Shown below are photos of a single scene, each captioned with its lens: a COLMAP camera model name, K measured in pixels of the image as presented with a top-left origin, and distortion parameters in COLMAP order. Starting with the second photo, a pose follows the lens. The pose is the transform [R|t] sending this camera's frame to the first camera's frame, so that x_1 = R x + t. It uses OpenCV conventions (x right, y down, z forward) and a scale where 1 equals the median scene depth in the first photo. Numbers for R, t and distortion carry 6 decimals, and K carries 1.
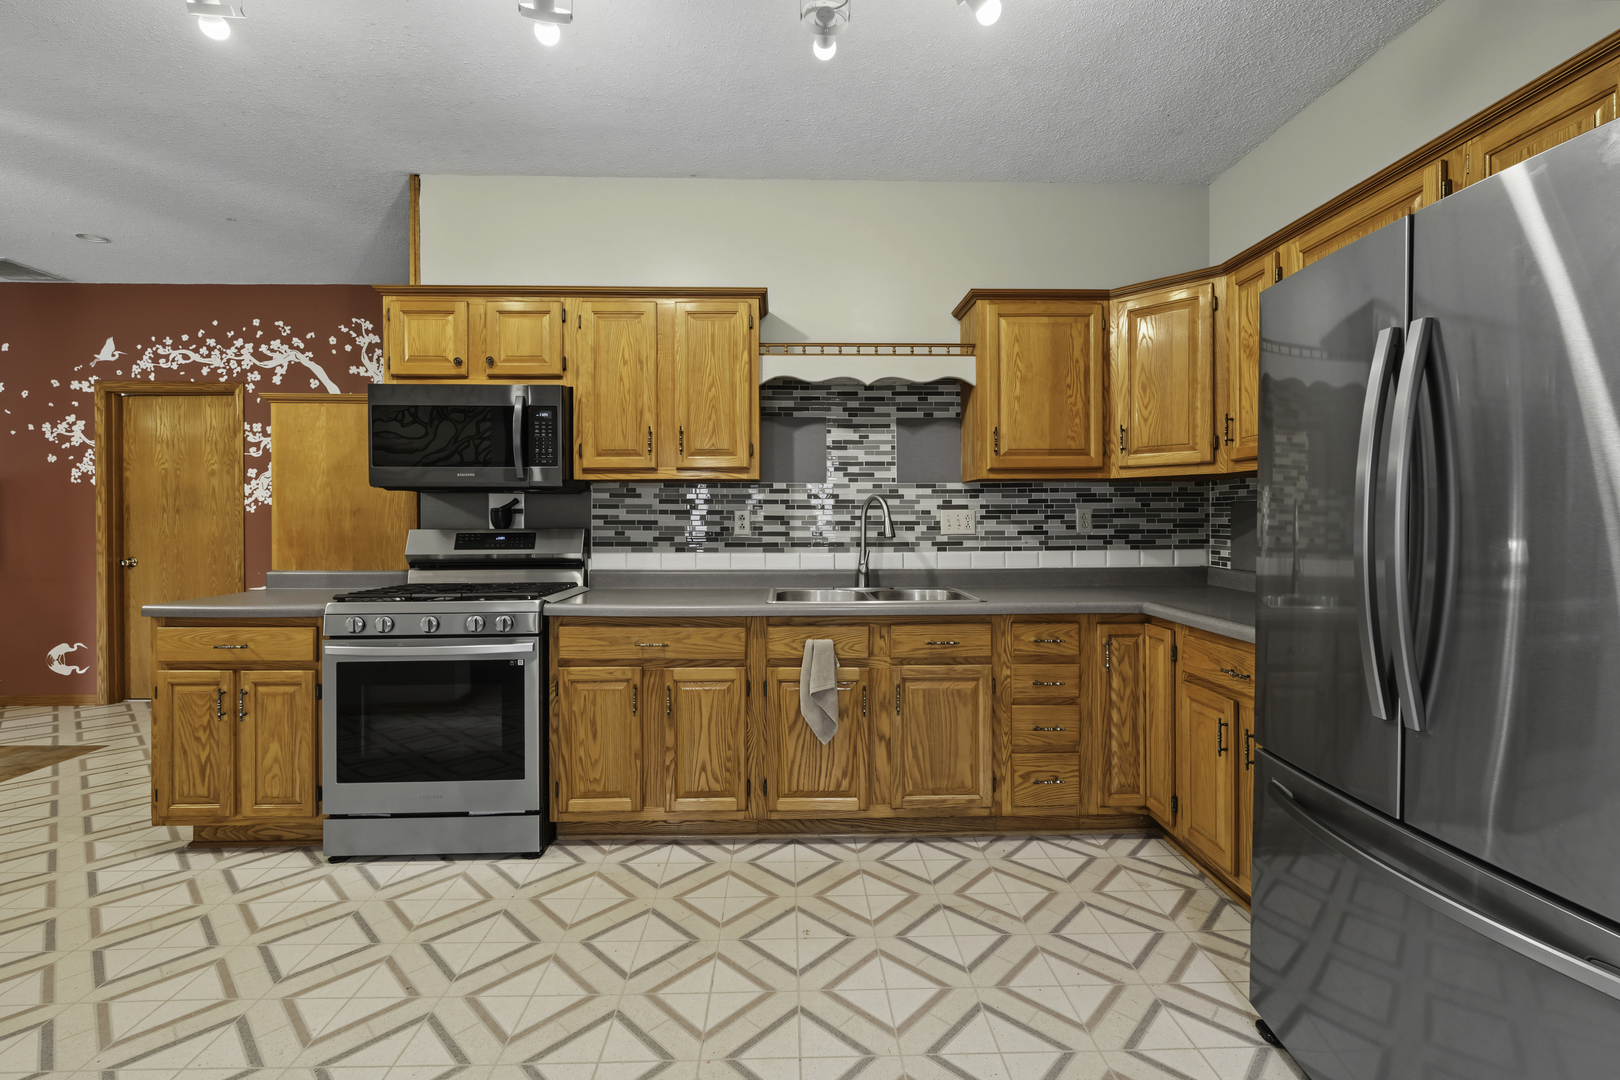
lens RADIAL K [[719.3, 0, 803.5], [0, 719.3, 515.4], [0, 0, 1]] dist [-0.001083, 0.000006]
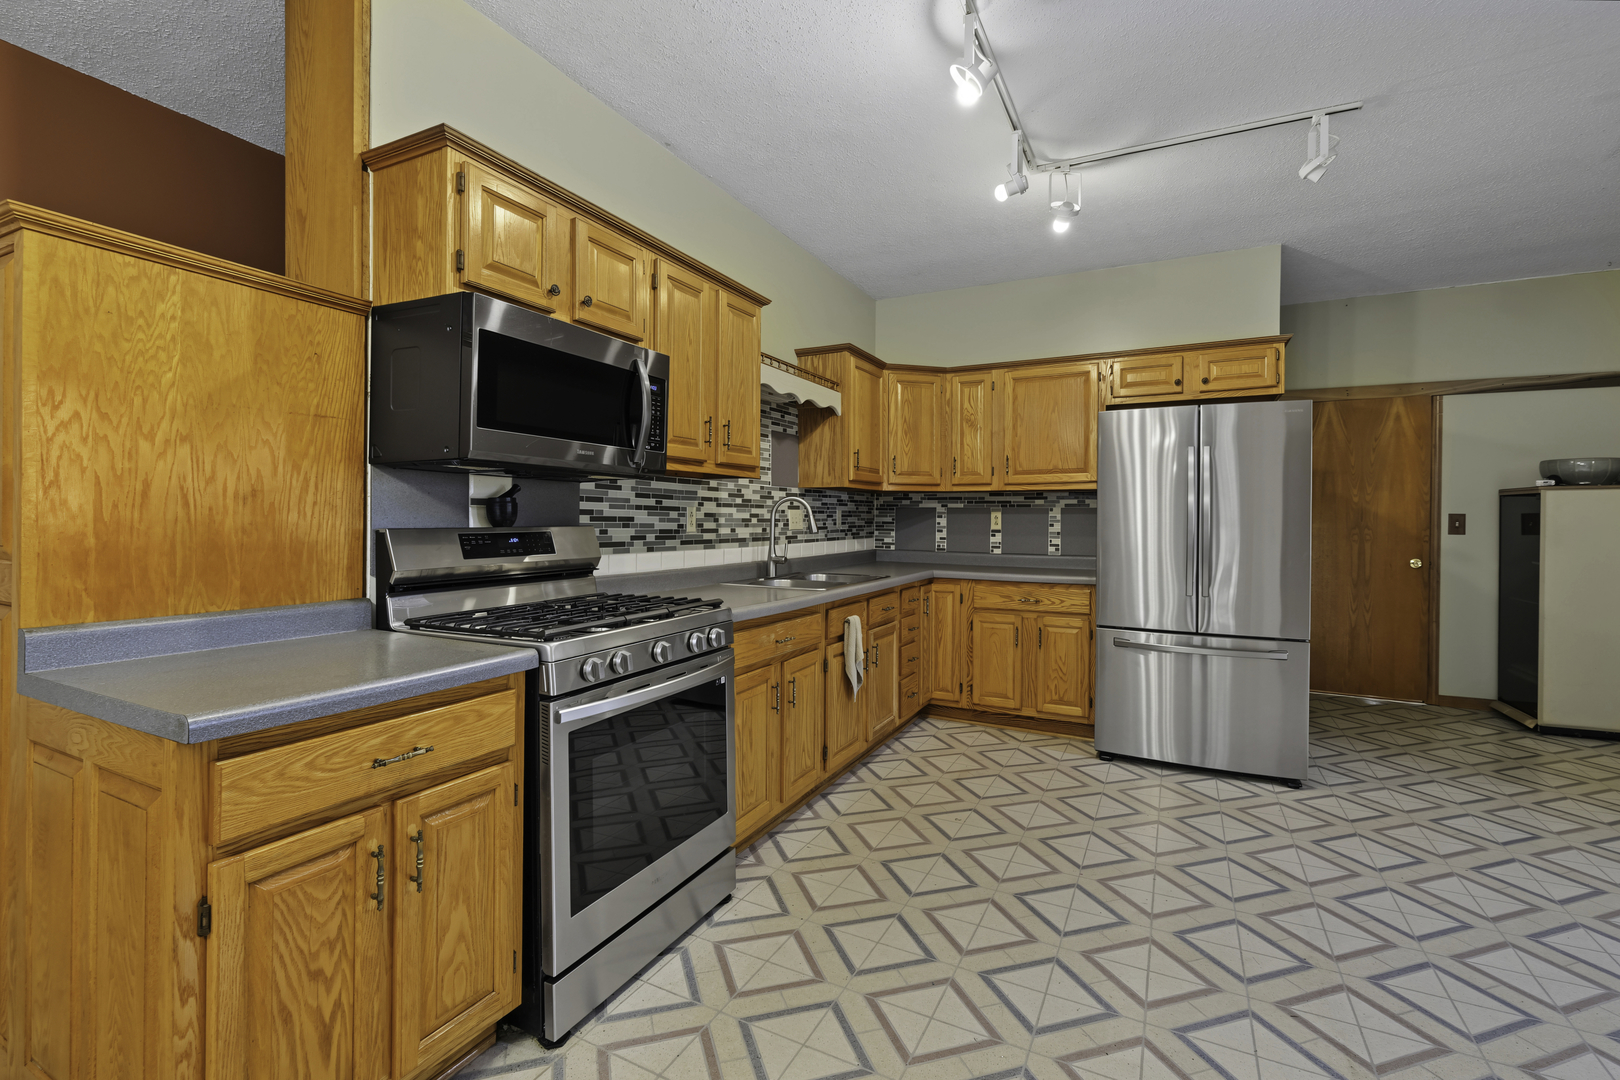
lens RADIAL K [[719.3, 0, 801.3], [0, 719.3, 521.0], [0, 0, 1]] dist [-0.001083, 0.000006]
pose [[0.483871, 0.002070, 0.875137, -0.883434], [-0.011335, 0.999928, 0.003902, 0.006467], [-0.875066, -0.011808, 0.483859, 0.398791]]
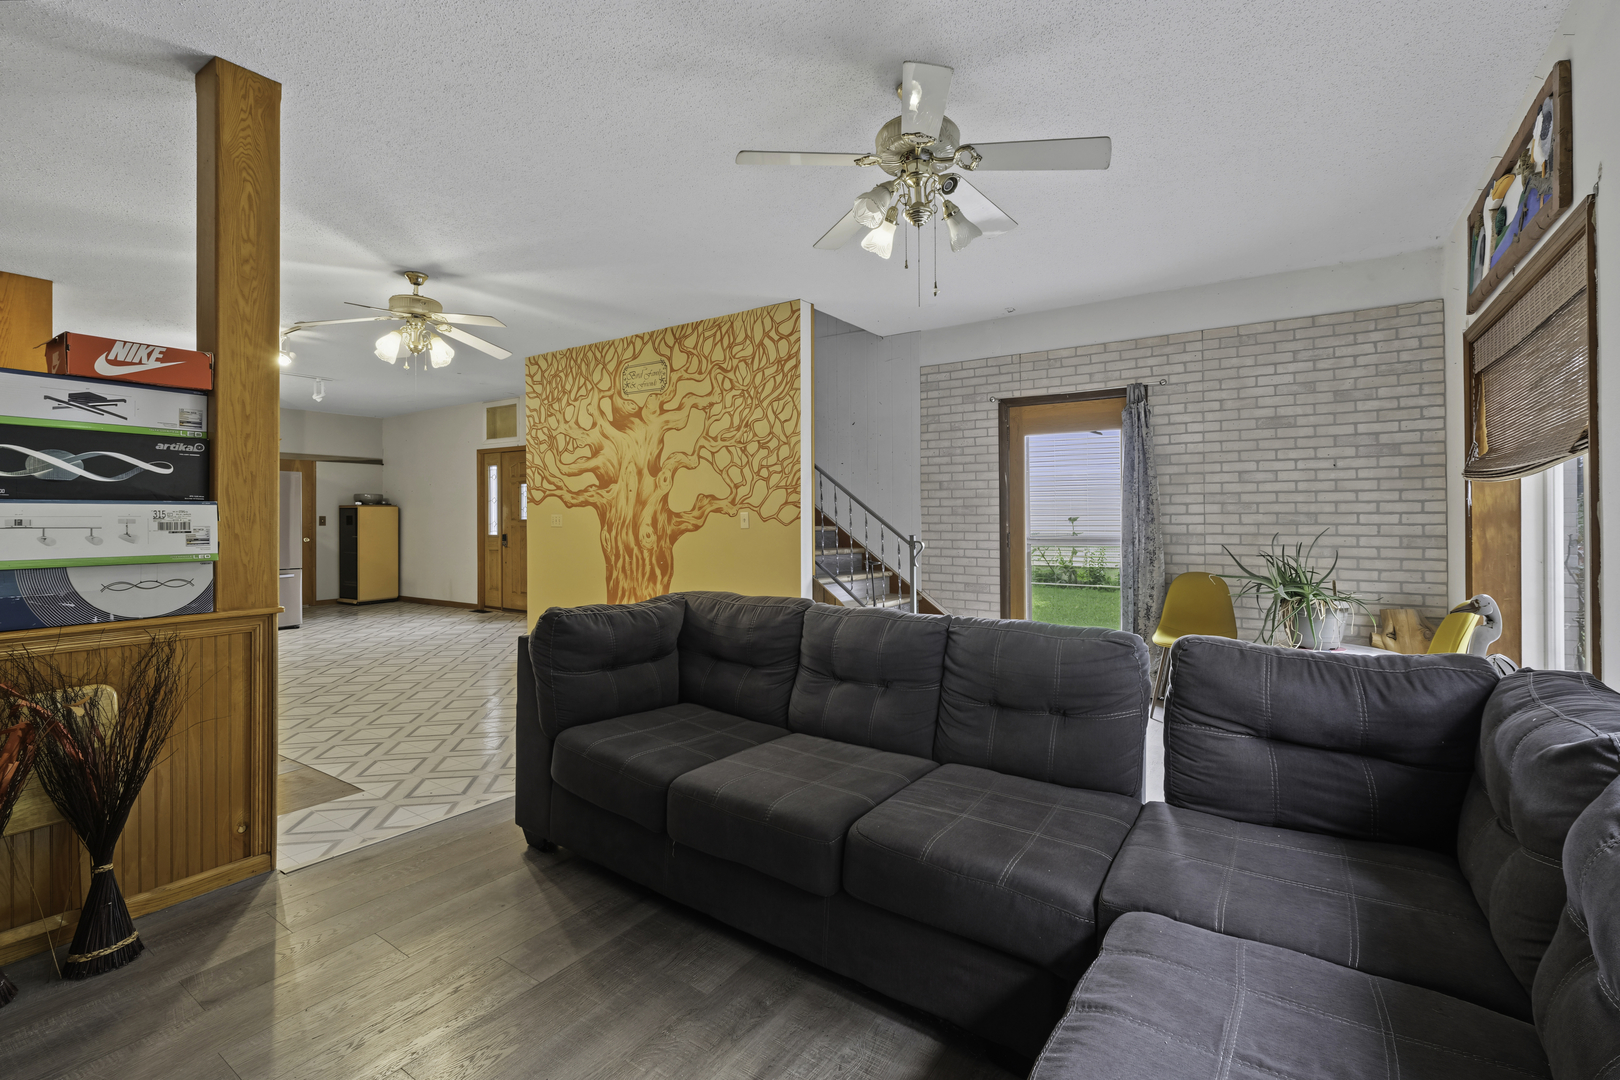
lens RADIAL K [[719.3, 0, 811.1], [0, 719.3, 512.4], [0, 0, 1]] dist [-0.001083, 0.000006]
pose [[-0.813120, 0.010027, 0.582010, -2.591066], [0.006254, 0.999944, -0.008491, 0.006351], [-0.582063, -0.003264, -0.813137, 1.278399]]
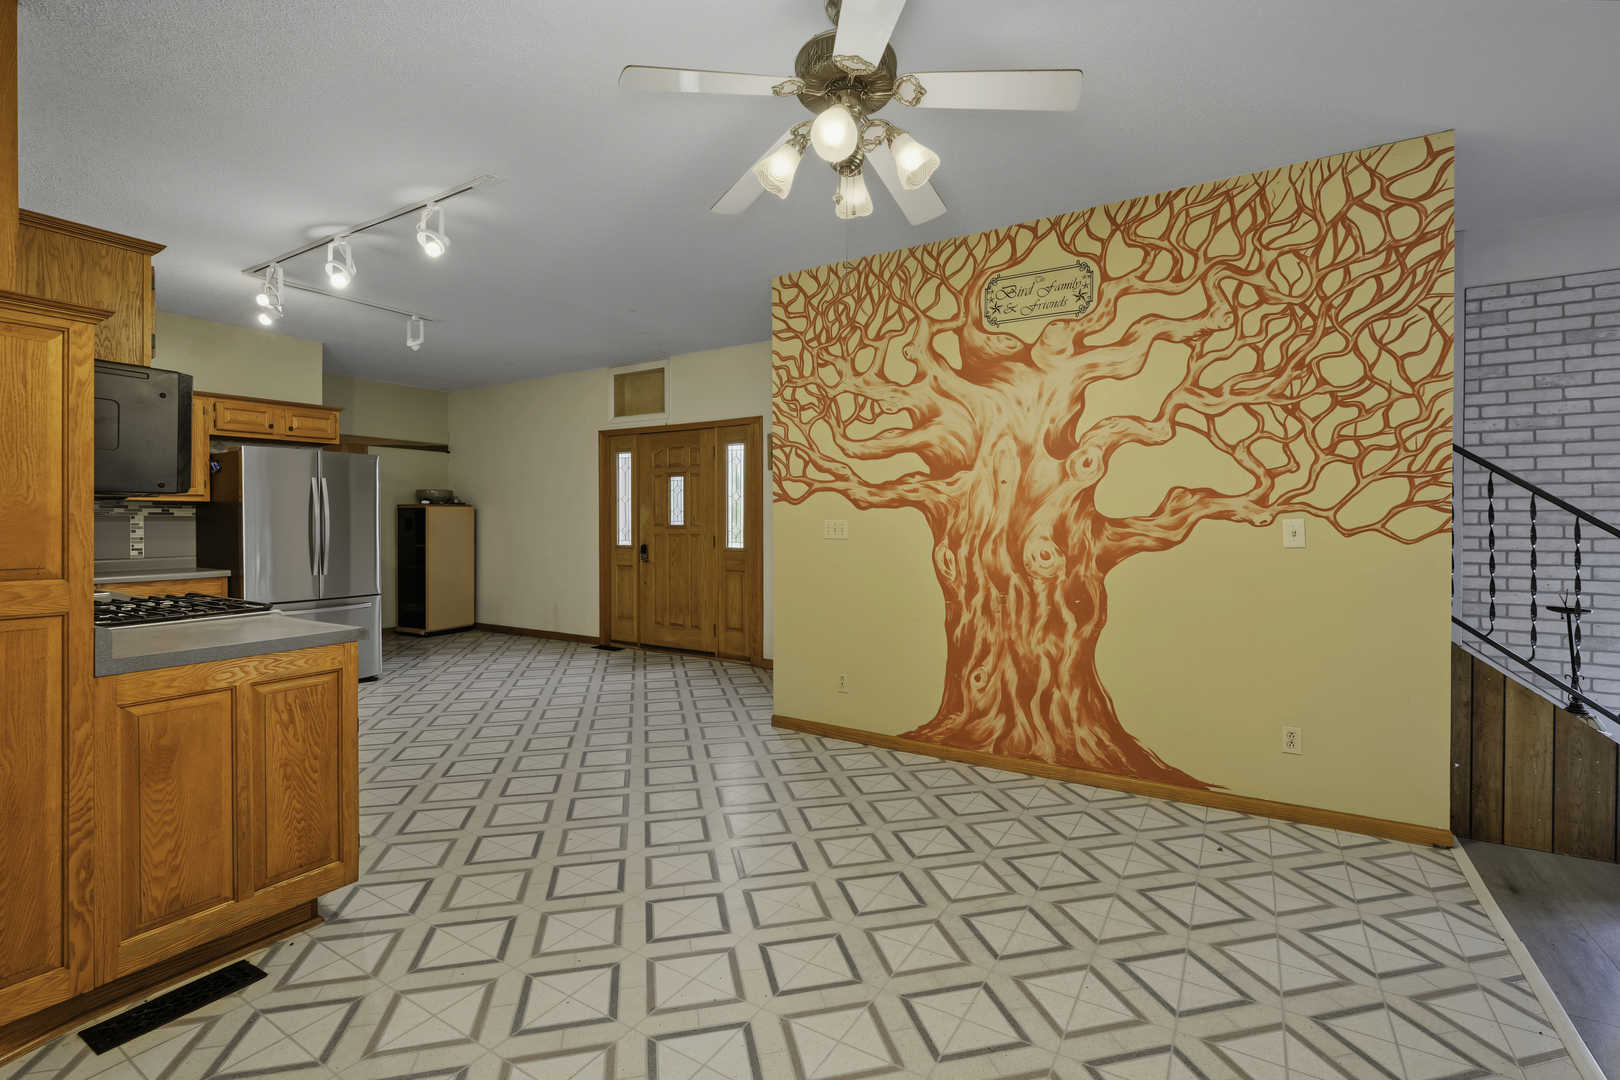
lens RADIAL K [[719.3, 0, 808.5], [0, 719.3, 524.7], [0, 0, 1]] dist [-0.001083, 0.000006]
pose [[-0.837404, -0.001144, 0.546583, -1.491098], [0.000255, 0.999997, 0.002483, -0.003716], [-0.546584, 0.002219, -0.837401, 1.158011]]
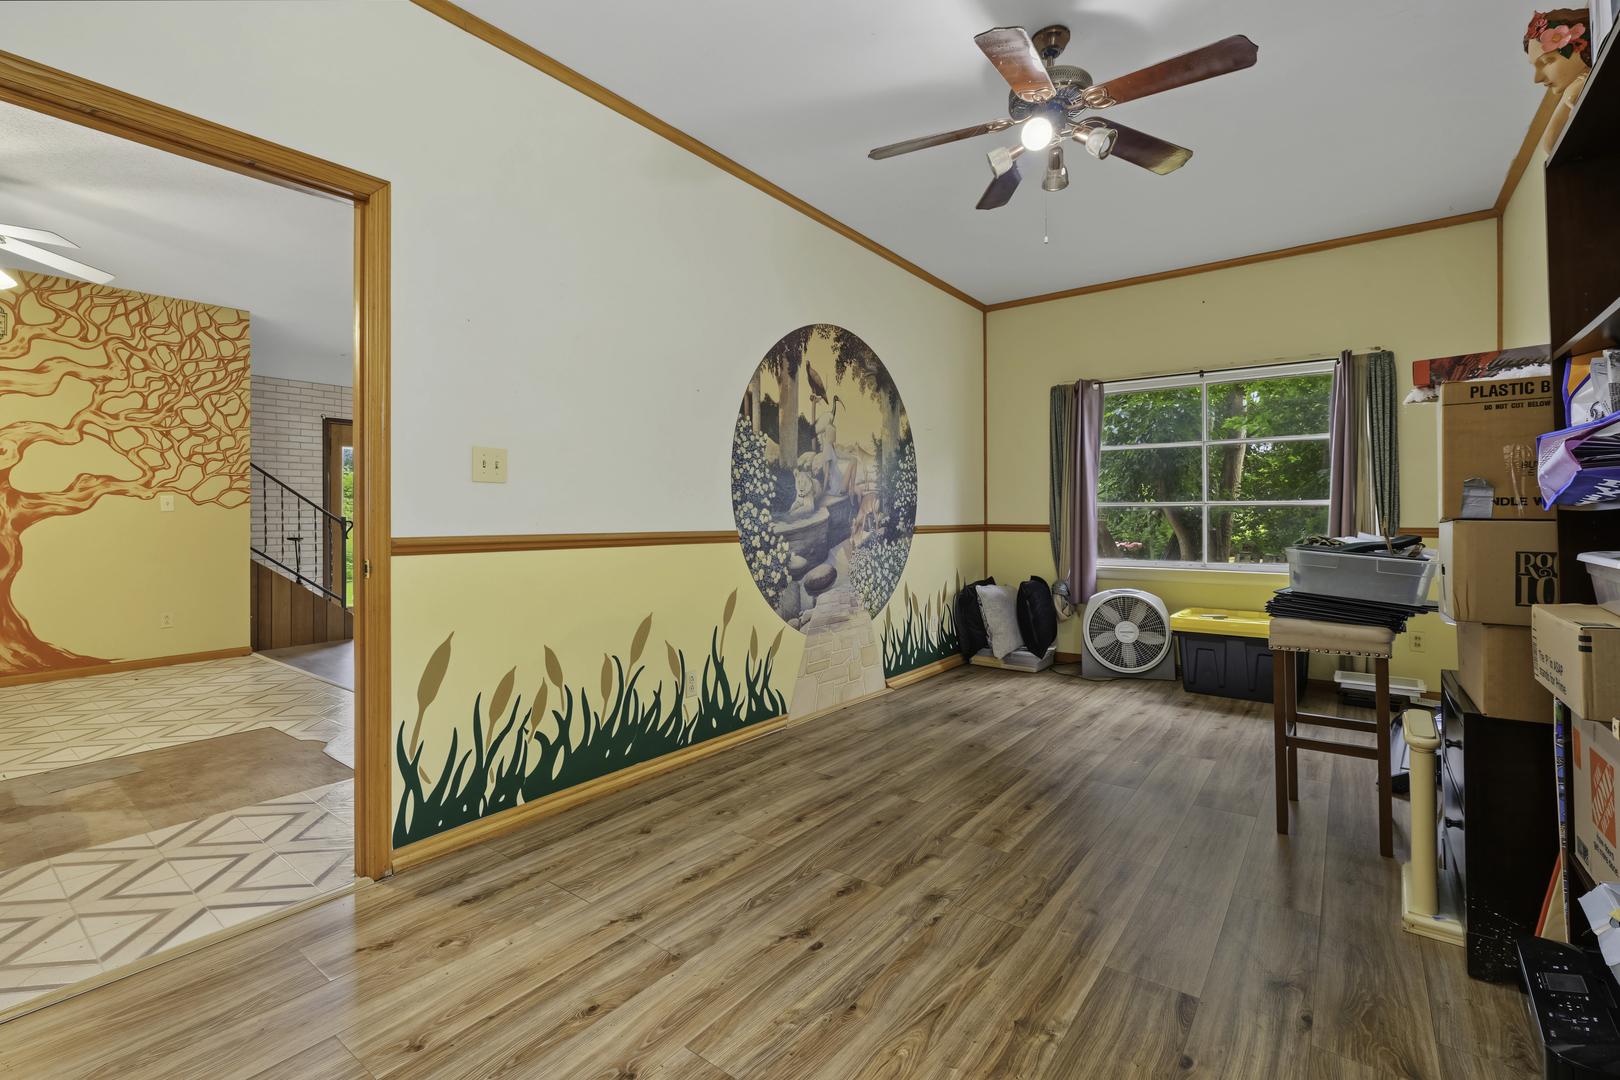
lens RADIAL K [[719.3, 0, 812.2], [0, 719.3, 514.5], [0, 0, 1]] dist [-0.001083, 0.000006]
pose [[-0.629510, 0.002081, -0.776990, -1.154859], [0.007663, 0.999964, -0.003530, 0.052700], [0.776955, -0.008176, -0.629503, 2.240688]]
